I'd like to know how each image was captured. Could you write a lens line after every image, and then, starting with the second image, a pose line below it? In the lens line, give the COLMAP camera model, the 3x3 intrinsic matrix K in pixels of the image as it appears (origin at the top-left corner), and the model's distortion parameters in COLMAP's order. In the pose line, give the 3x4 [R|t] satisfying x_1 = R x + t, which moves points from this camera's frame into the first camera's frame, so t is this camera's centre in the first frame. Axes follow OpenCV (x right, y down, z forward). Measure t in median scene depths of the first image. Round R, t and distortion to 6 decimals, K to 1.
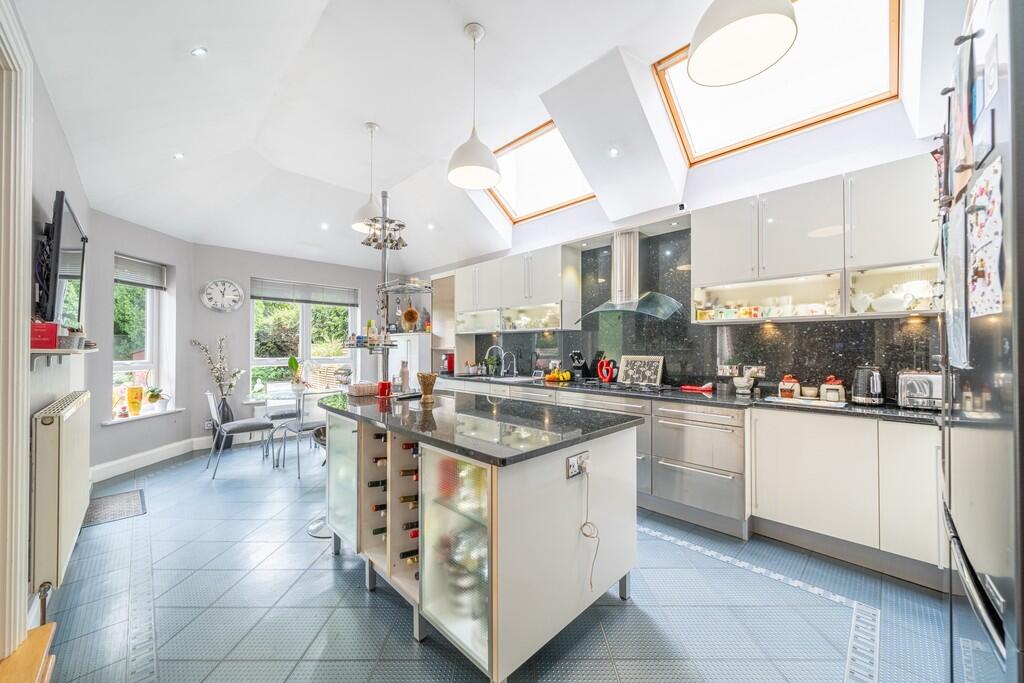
lens RADIAL K [[378.0, 0, 508.9], [0, 378.0, 343.9], [0, 0, 1]] dist [-0.002790, -0.000120]
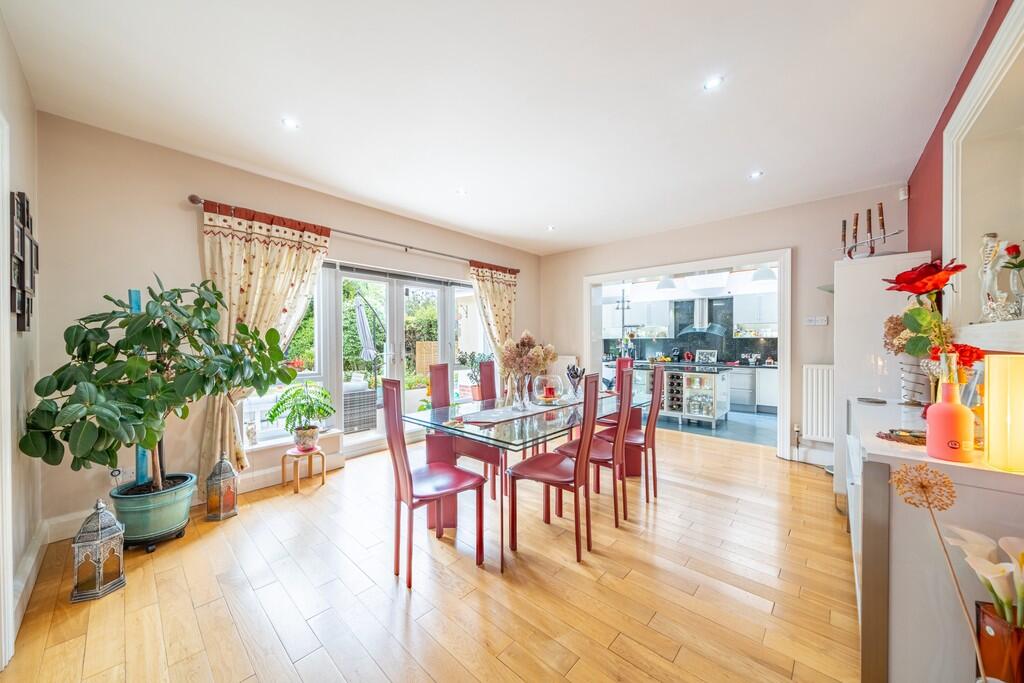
lens RADIAL K [[368.6, 0, 512.0], [0, 368.6, 344.1], [0, 0, 1]] dist [0.003946, -0.000007]
pose [[0.997852, -0.003265, 0.065431, -1.034304], [0.001913, 0.999783, 0.020726, -0.057268], [-0.065484, -0.020556, 0.997642, -1.239116]]
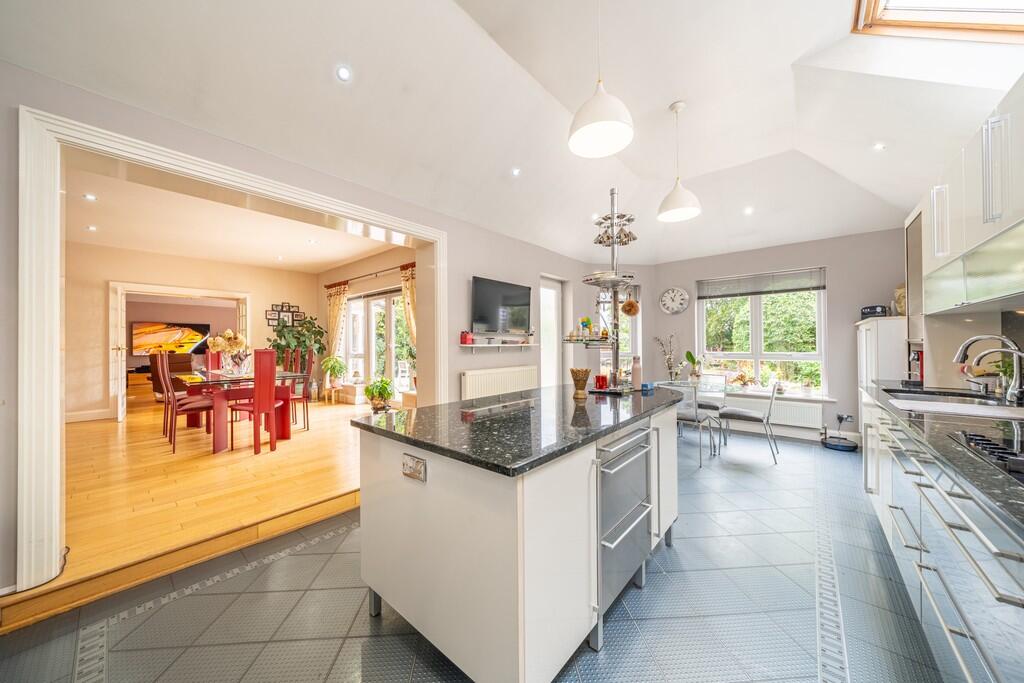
lens RADIAL K [[346.1, 0, 509.9], [0, 346.1, 341.5], [0, 0, 1]] dist [-0.002482, -0.000082]
pose [[0.081931, -0.007175, -0.996612, 0.487131], [0.016970, 0.999839, -0.005804, 0.006043], [0.996494, -0.016437, 0.082039, 0.541810]]
